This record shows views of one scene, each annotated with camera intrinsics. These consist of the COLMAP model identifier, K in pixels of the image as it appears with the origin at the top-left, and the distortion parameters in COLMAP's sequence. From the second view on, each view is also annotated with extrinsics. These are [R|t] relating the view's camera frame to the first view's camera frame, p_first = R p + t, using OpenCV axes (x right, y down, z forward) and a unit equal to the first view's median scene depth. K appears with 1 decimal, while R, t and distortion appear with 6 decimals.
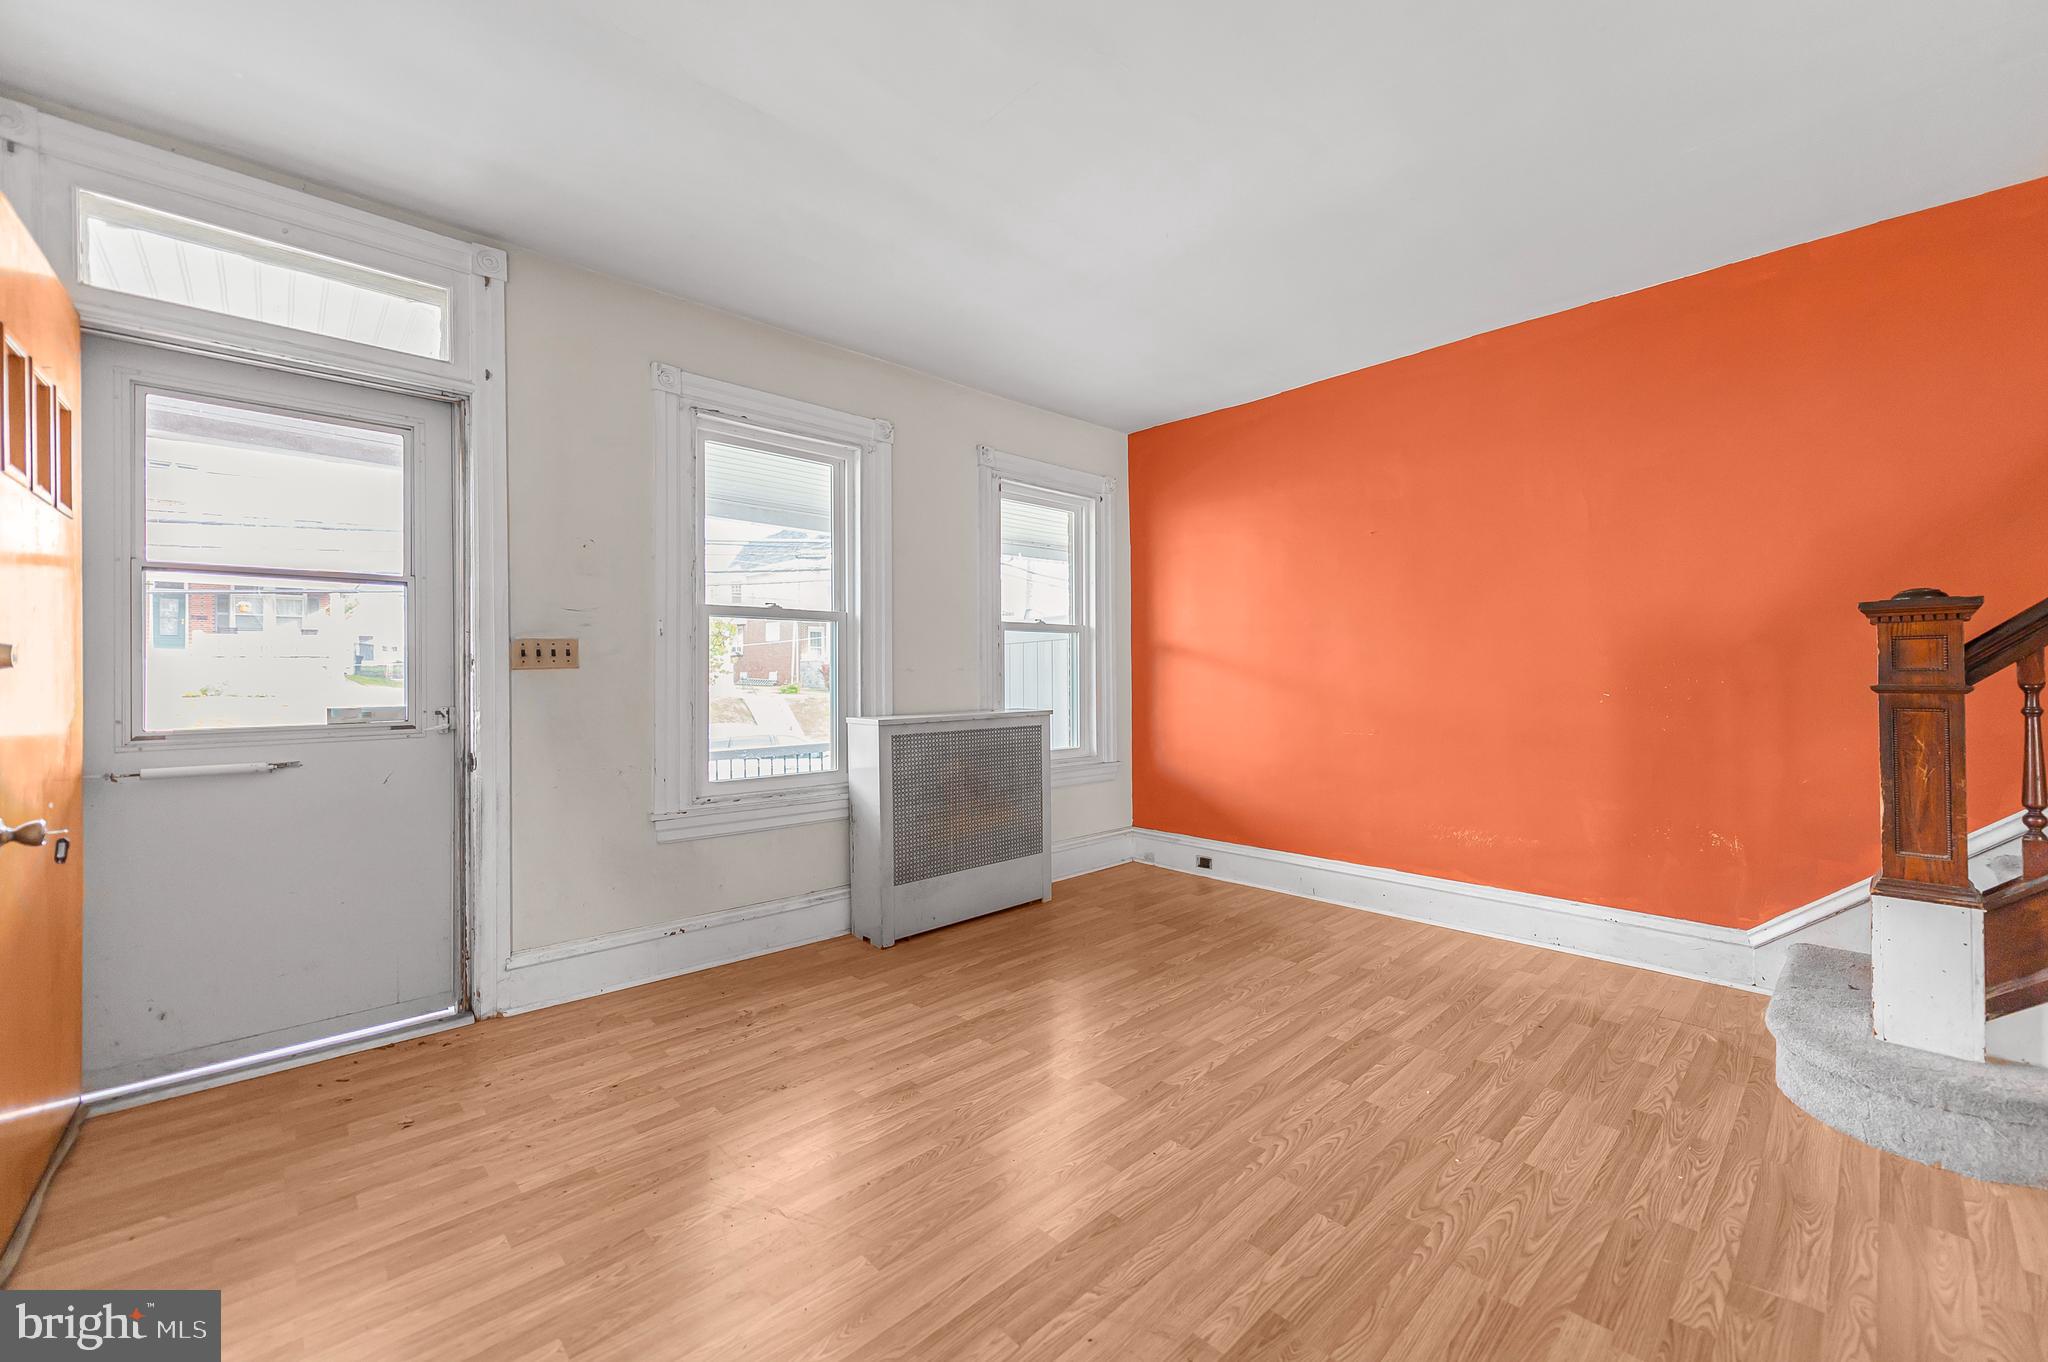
lens RADIAL K [[814.0, 0, 1033.2], [0, 814.0, 683.9], [0, 0, 1]] dist [0.023134, -0.005798]
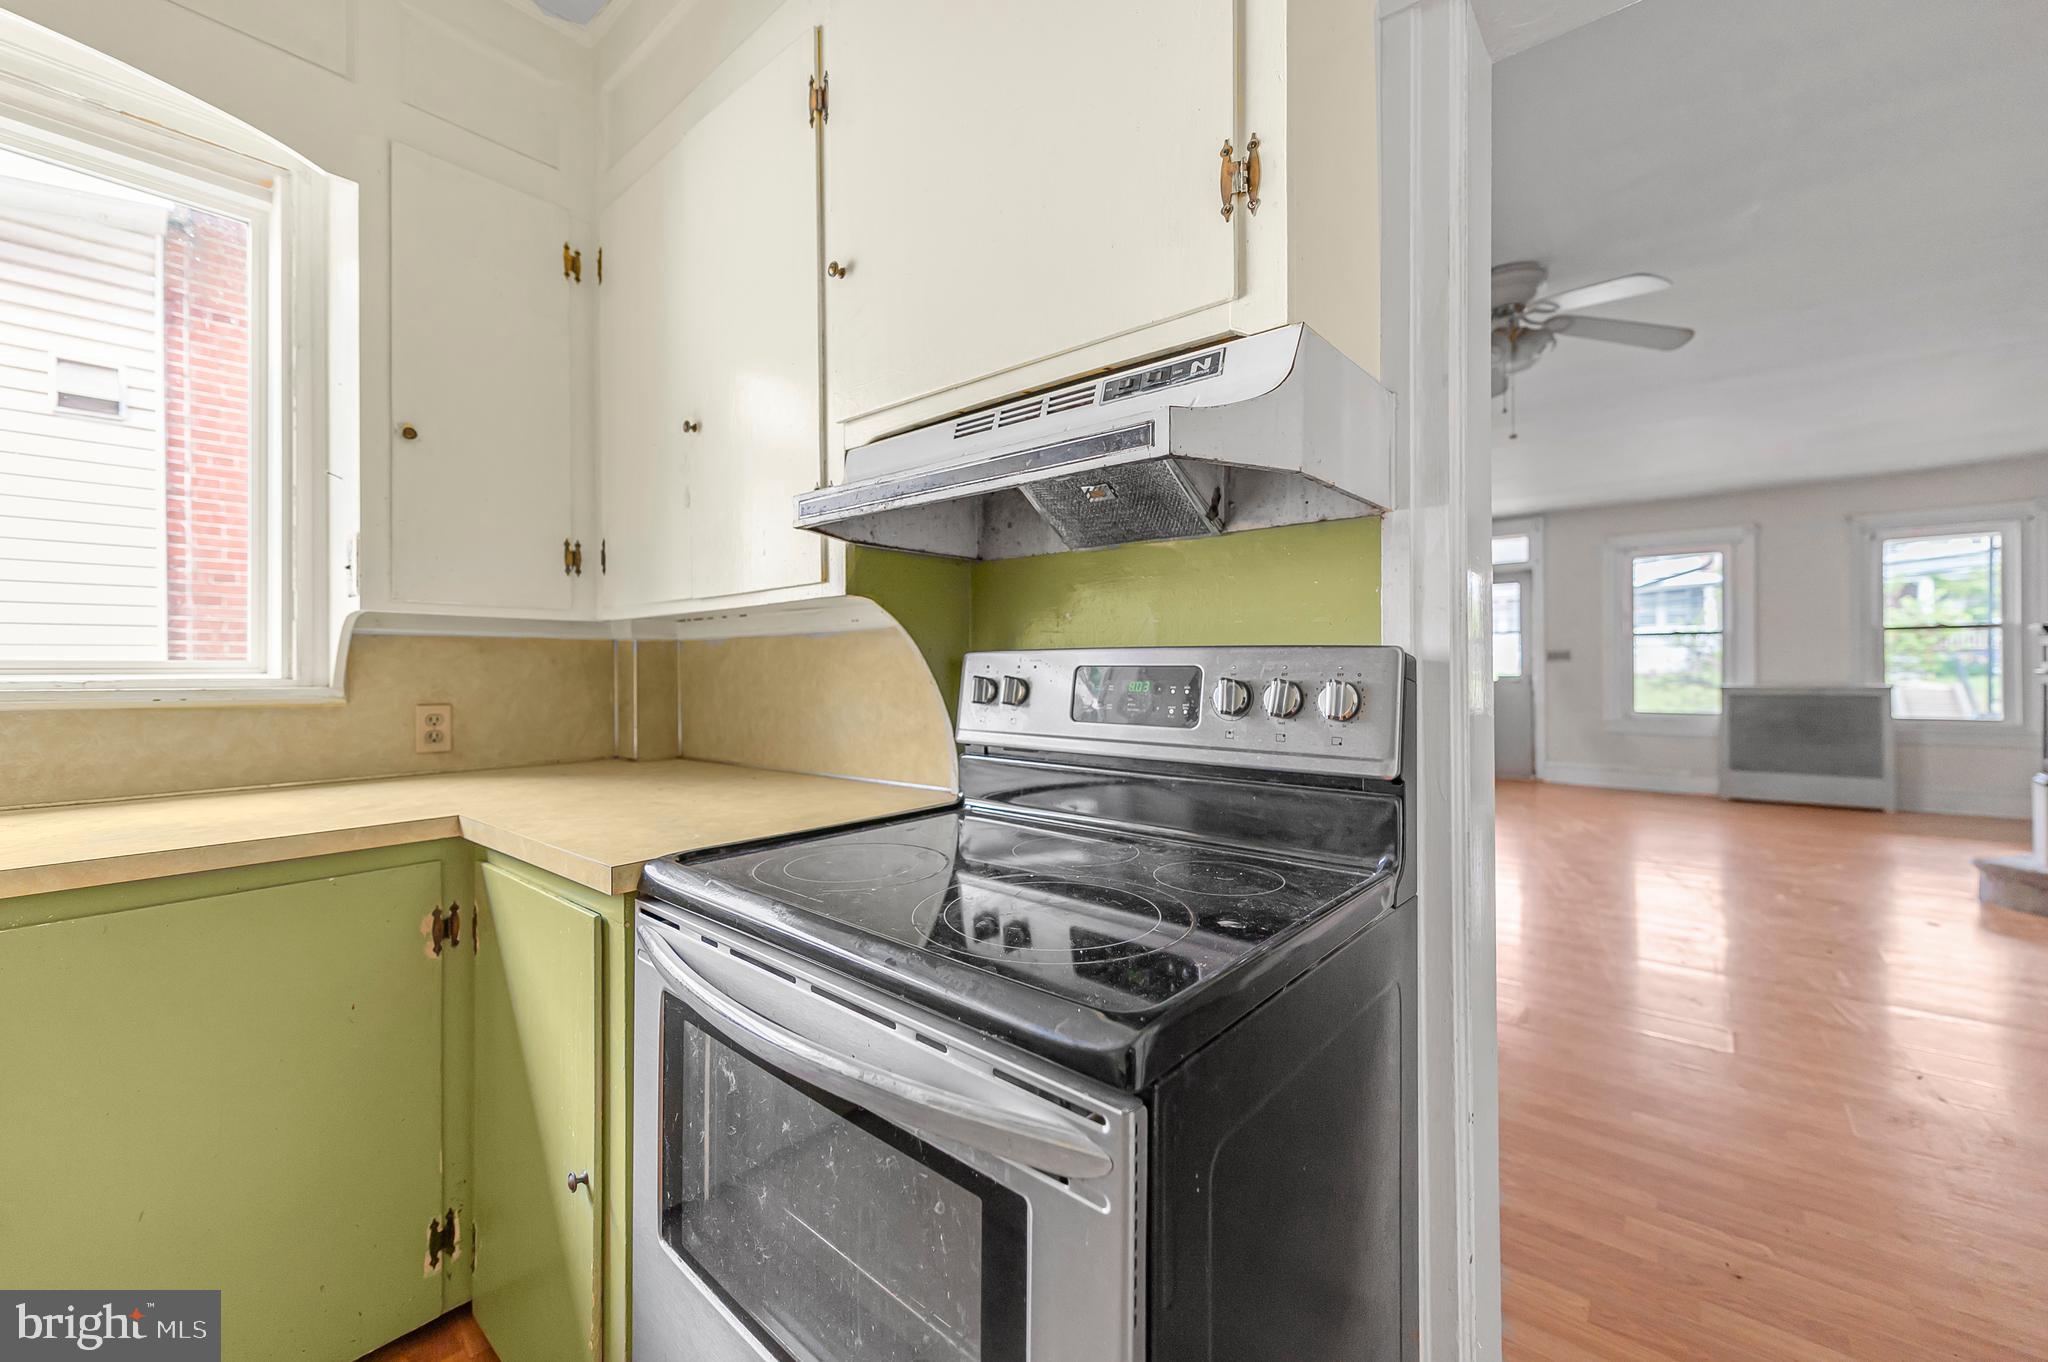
lens RADIAL K [[812.3, 0, 1029.4], [0, 812.3, 657.2], [0, 0, 1]] dist [0.012881, -0.005861]
pose [[0.127013, -0.007656, -0.991871, 1.974579], [-0.004686, 0.999954, -0.008318, -0.000269], [0.991890, 0.005704, 0.126971, -1.159478]]
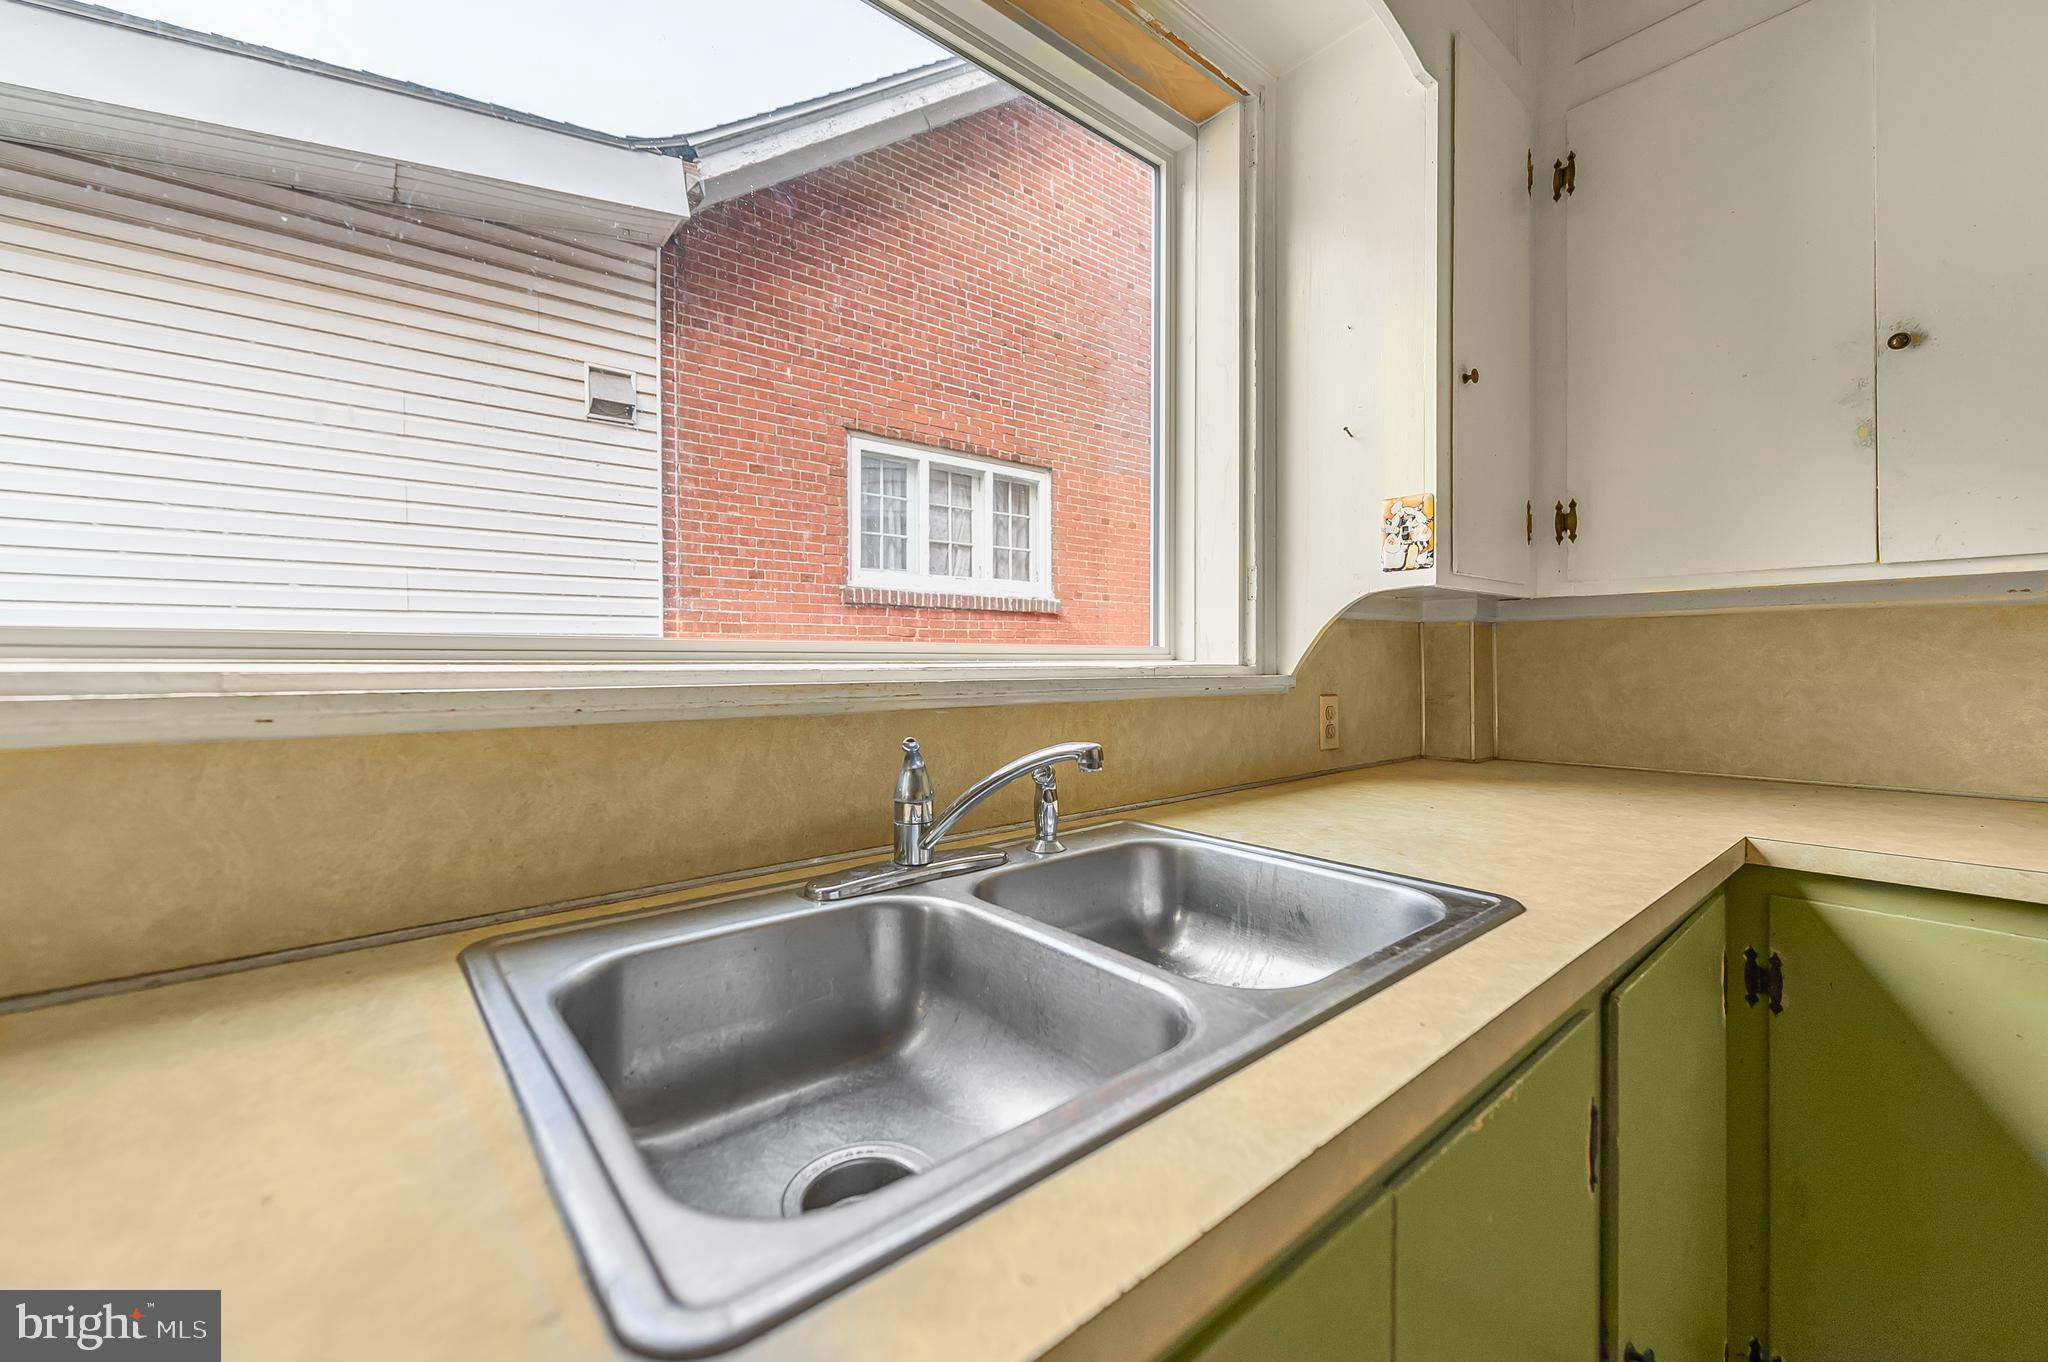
lens RADIAL K [[828.0, 0, 1017.2], [0, 828.0, 642.4], [0, 0, 1]] dist [0.017662, -0.005240]
pose [[-0.054426, -0.014545, -0.998412, 1.859985], [-0.004930, 0.999886, -0.014298, 0.007000], [0.998506, 0.004144, -0.054492, -1.757266]]
